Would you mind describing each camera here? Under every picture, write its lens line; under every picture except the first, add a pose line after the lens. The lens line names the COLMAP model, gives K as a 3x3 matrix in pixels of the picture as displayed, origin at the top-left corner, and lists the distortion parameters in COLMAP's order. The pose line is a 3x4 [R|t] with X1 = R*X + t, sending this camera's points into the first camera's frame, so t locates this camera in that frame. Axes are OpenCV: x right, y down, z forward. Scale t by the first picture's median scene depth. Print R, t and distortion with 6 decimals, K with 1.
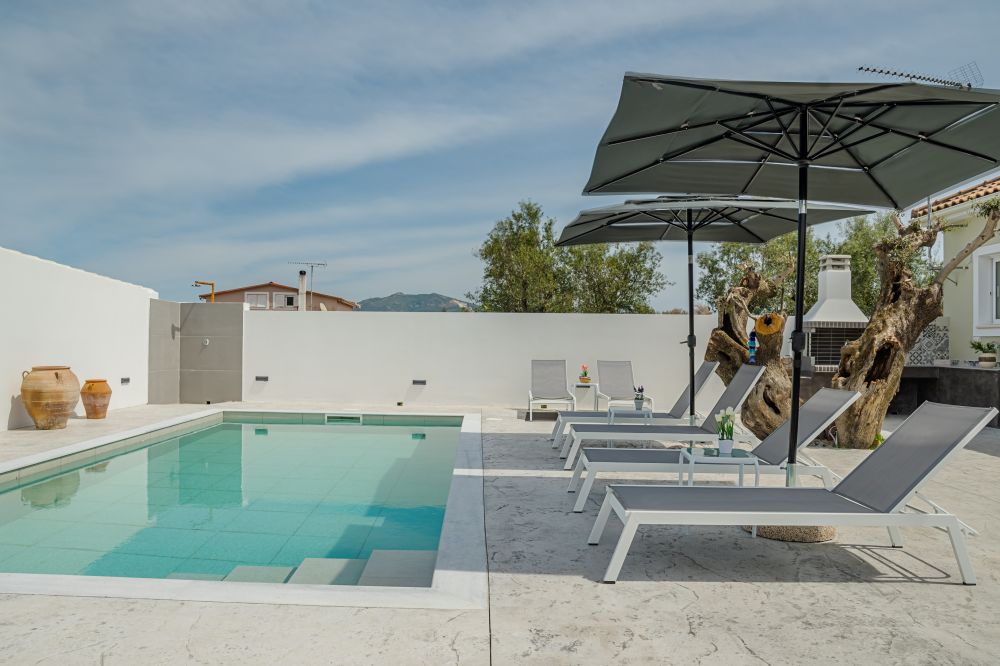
lens RADIAL K [[717.3, 0, 500.0], [0, 717.3, 333.0], [0, 0, 1]] dist [-0.118765, 0.059862]
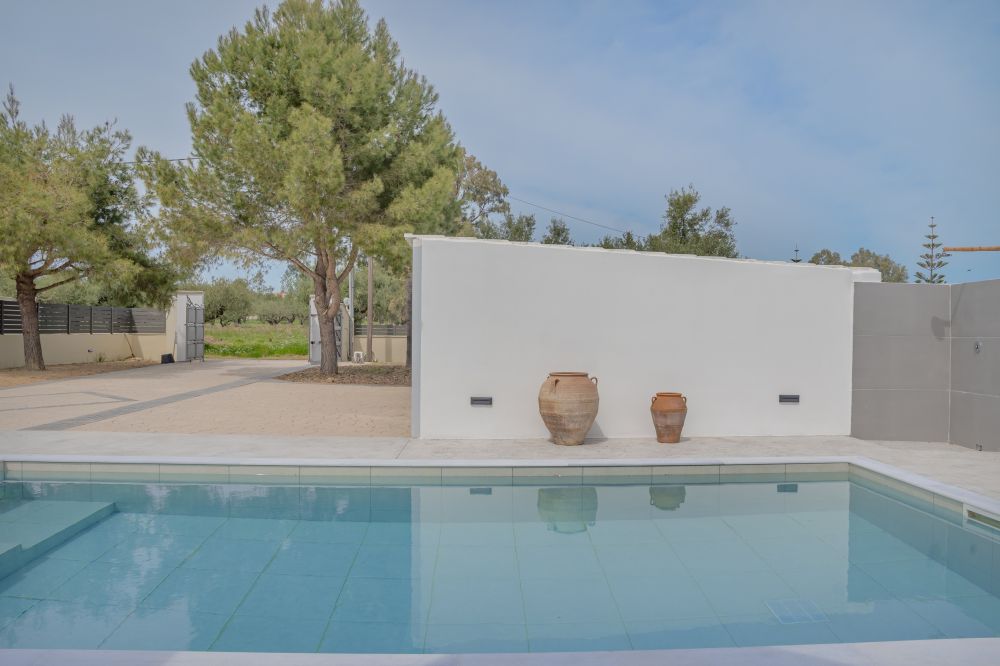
lens RADIAL K [[717.3, 0, 500.0], [0, 717.3, 333.0], [0, 0, 1]] dist [-0.118765, 0.059862]
pose [[0.053550, -0.020468, -0.998355, 0.203938], [0.002788, 0.999789, -0.020348, 0.016658], [0.998561, -0.001694, 0.053595, 0.775765]]
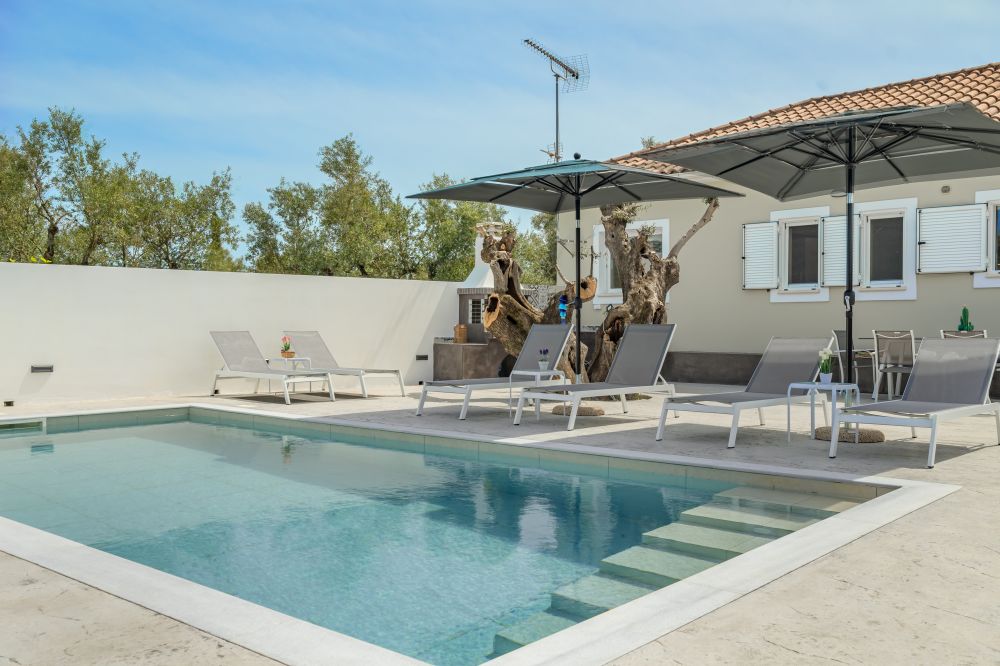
lens RADIAL K [[893.0, 0, 500.0], [0, 893.0, 333.0], [0, 0, 1]] dist [-0.014038, 0.000122]
pose [[0.665557, -0.019951, 0.746080, -0.608775], [-0.001759, 0.999598, 0.028299, 0.014455], [-0.746345, -0.020147, 0.665254, 0.168085]]
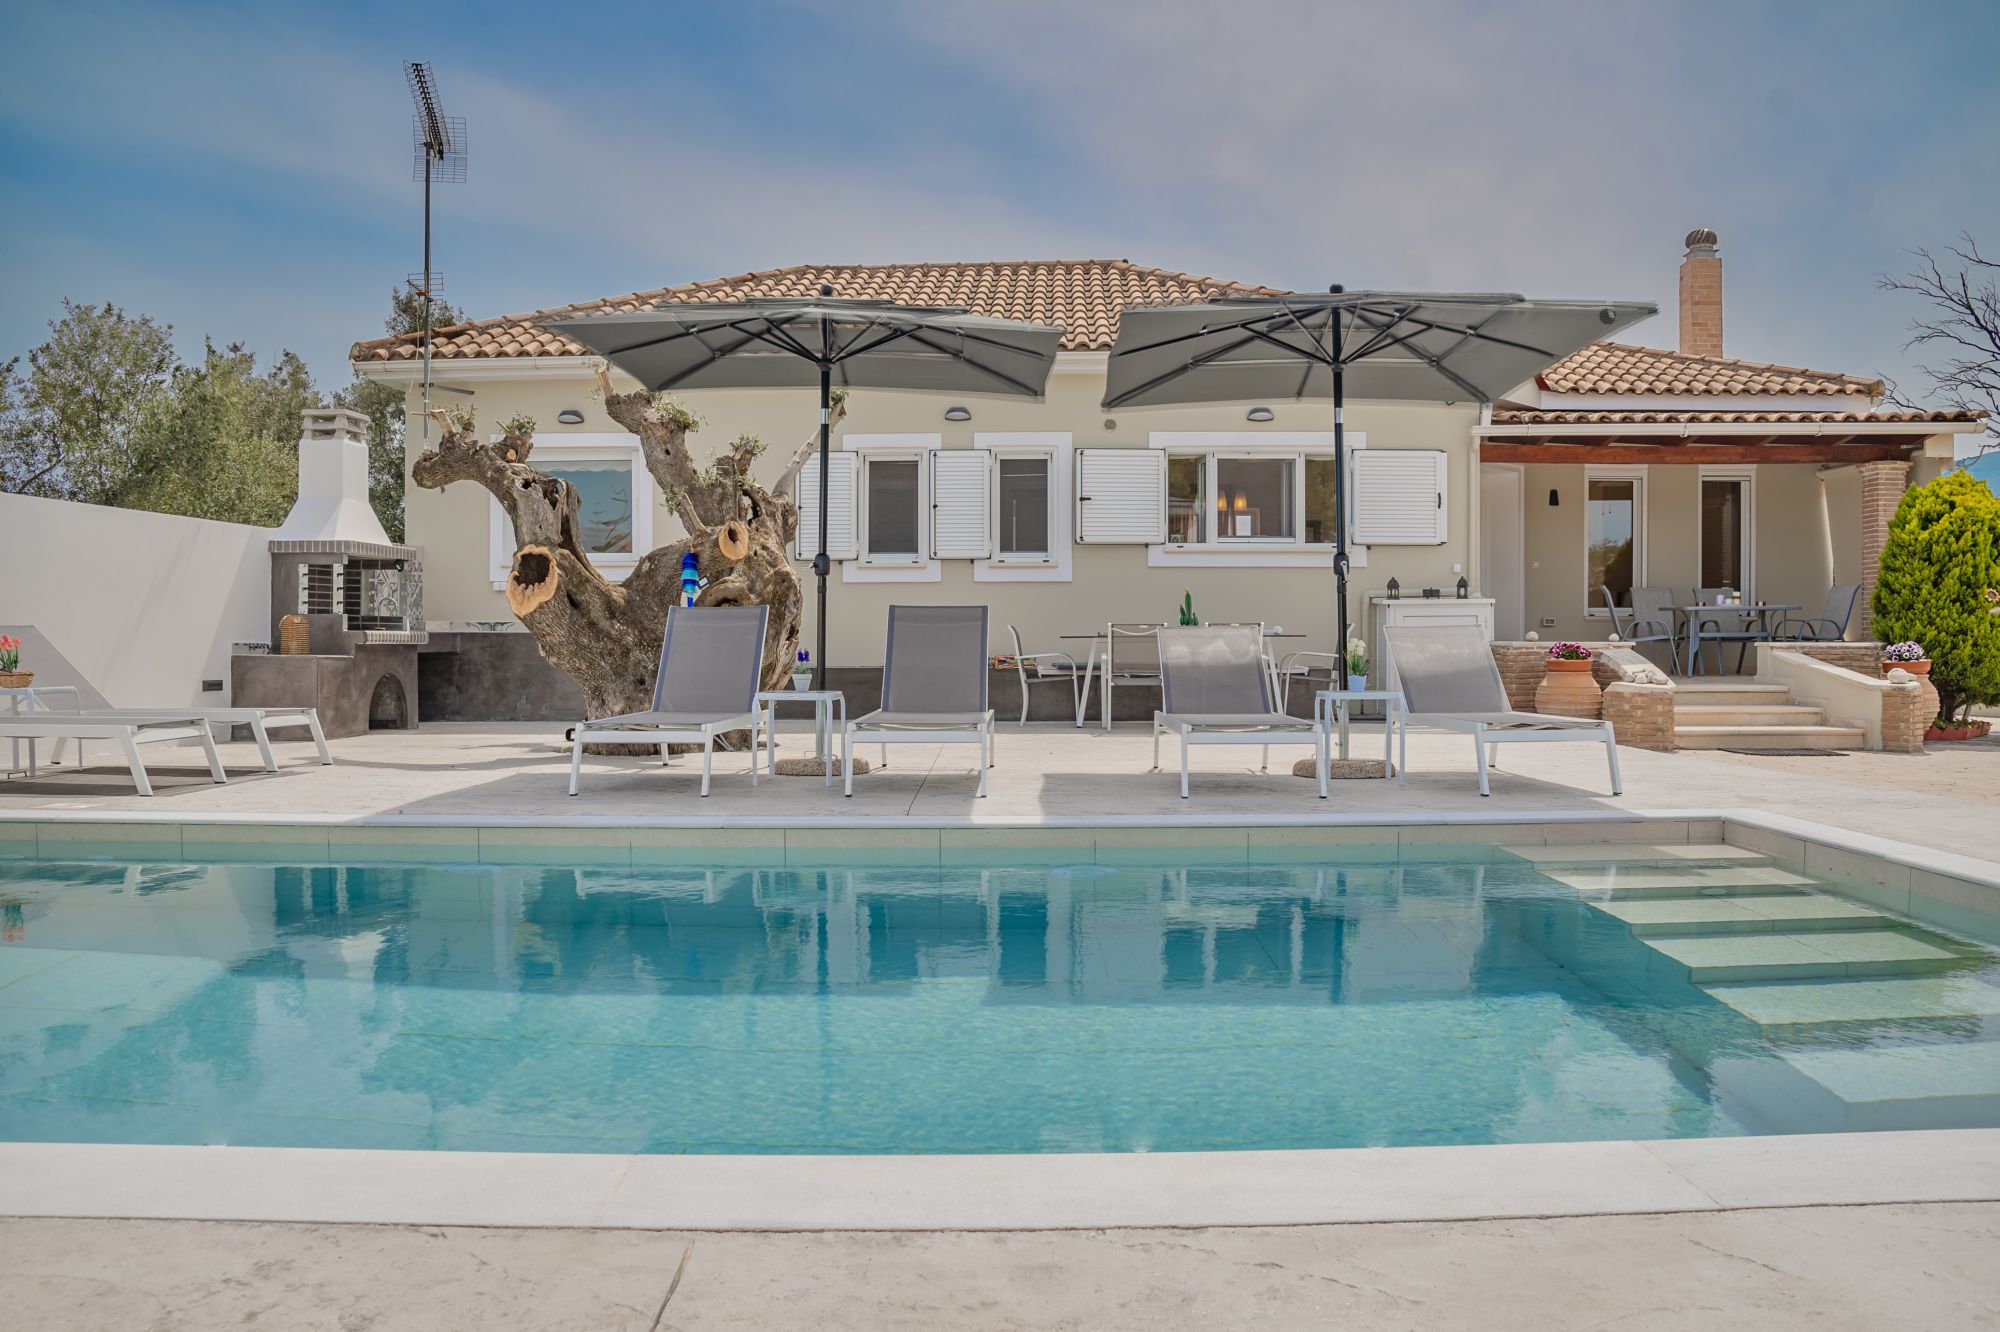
lens RADIAL K [[1434.5, 0, 1000.0], [0, 1434.5, 666.0], [0, 0, 1]] dist [-0.118765, 0.059862]
pose [[-0.008588, -0.033337, 0.999407, -0.666318], [-0.012633, 0.999368, 0.033227, 0.040153], [-0.999883, -0.012340, -0.009003, 0.677714]]
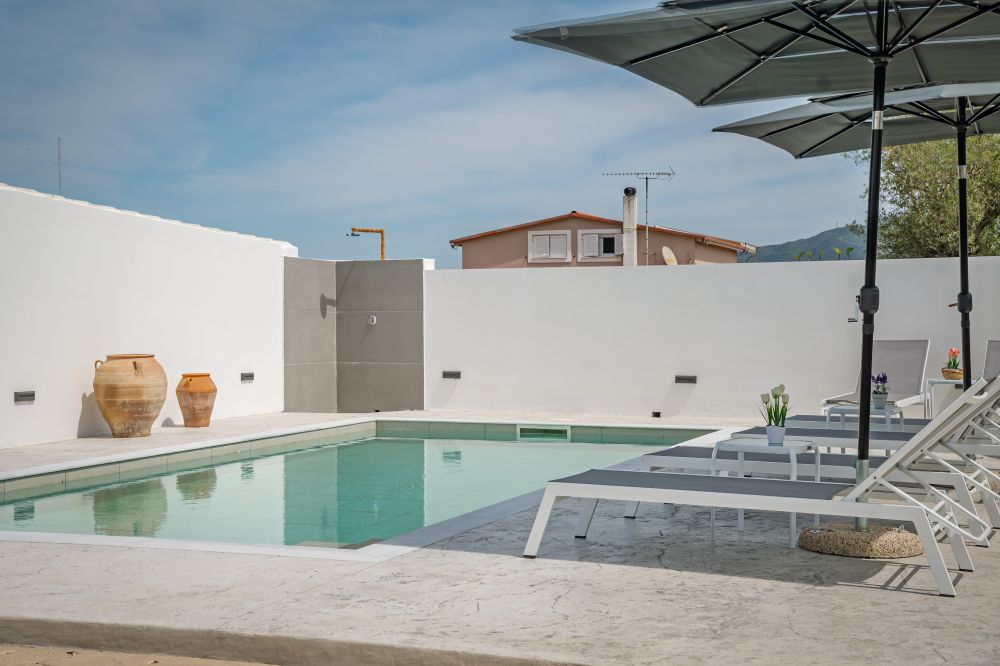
lens RADIAL K [[1457.7, 0, 500.0], [0, 1457.7, 333.0], [0, 0, 1]] dist [0.223401, 0.014673]
pose [[0.919776, -0.012568, -0.392244, 0.316601], [0.021034, 0.999629, 0.017295, 0.005421], [0.391881, -0.024158, 0.919699, -0.292565]]
